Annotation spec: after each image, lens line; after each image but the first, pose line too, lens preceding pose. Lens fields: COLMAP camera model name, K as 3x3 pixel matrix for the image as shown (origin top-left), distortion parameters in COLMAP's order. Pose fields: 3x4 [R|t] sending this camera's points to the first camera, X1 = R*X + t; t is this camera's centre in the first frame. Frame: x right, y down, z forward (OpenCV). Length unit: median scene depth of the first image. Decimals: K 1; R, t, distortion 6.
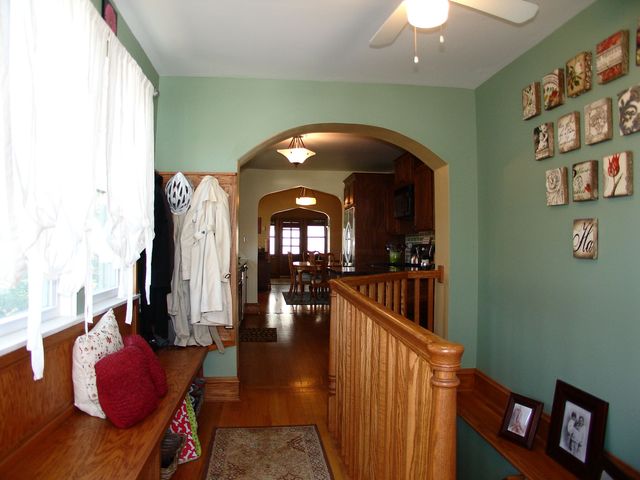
lens RADIAL K [[467.3, 0, 320.7], [0, 467.3, 229.9], [0, 0, 1]] dist [-0.196762, 0.155671]
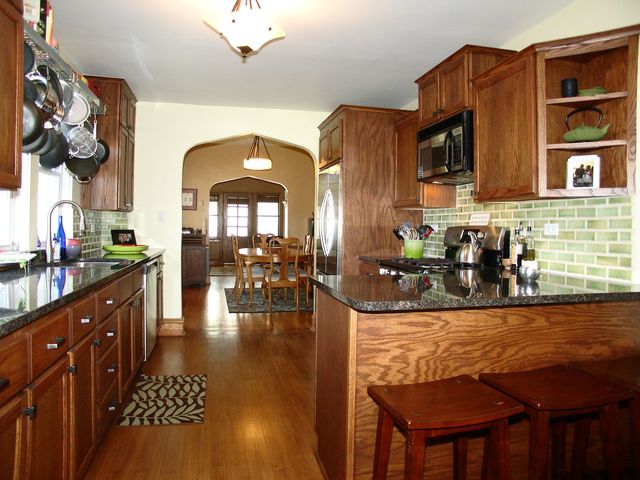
lens RADIAL K [[467.3, 0, 320.7], [0, 467.3, 229.9], [0, 0, 1]] dist [-0.196762, 0.155671]
pose [[0.993809, 0.004610, 0.111002, -0.011956], [-0.009151, 0.999140, 0.040434, 0.007726], [-0.110720, -0.041200, 0.992997, 0.238907]]
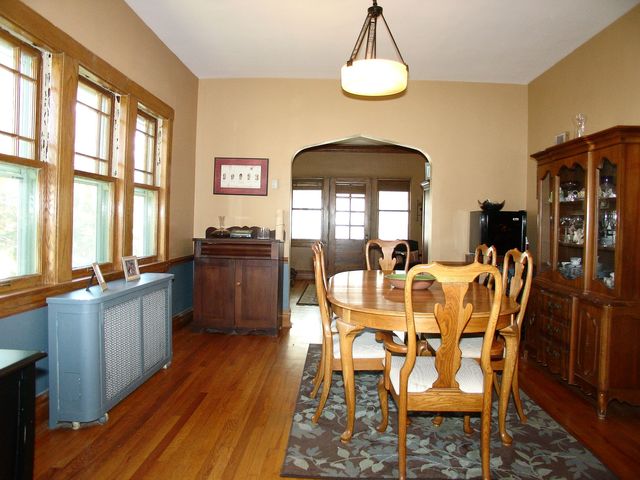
lens RADIAL K [[467.3, 0, 320.7], [0, 467.3, 229.9], [0, 0, 1]] dist [-0.196762, 0.155671]
pose [[0.988411, 0.012218, -0.151311, -0.016535], [-0.005541, 0.998995, 0.044470, 0.019741], [0.151703, -0.043116, 0.987485, 0.597229]]
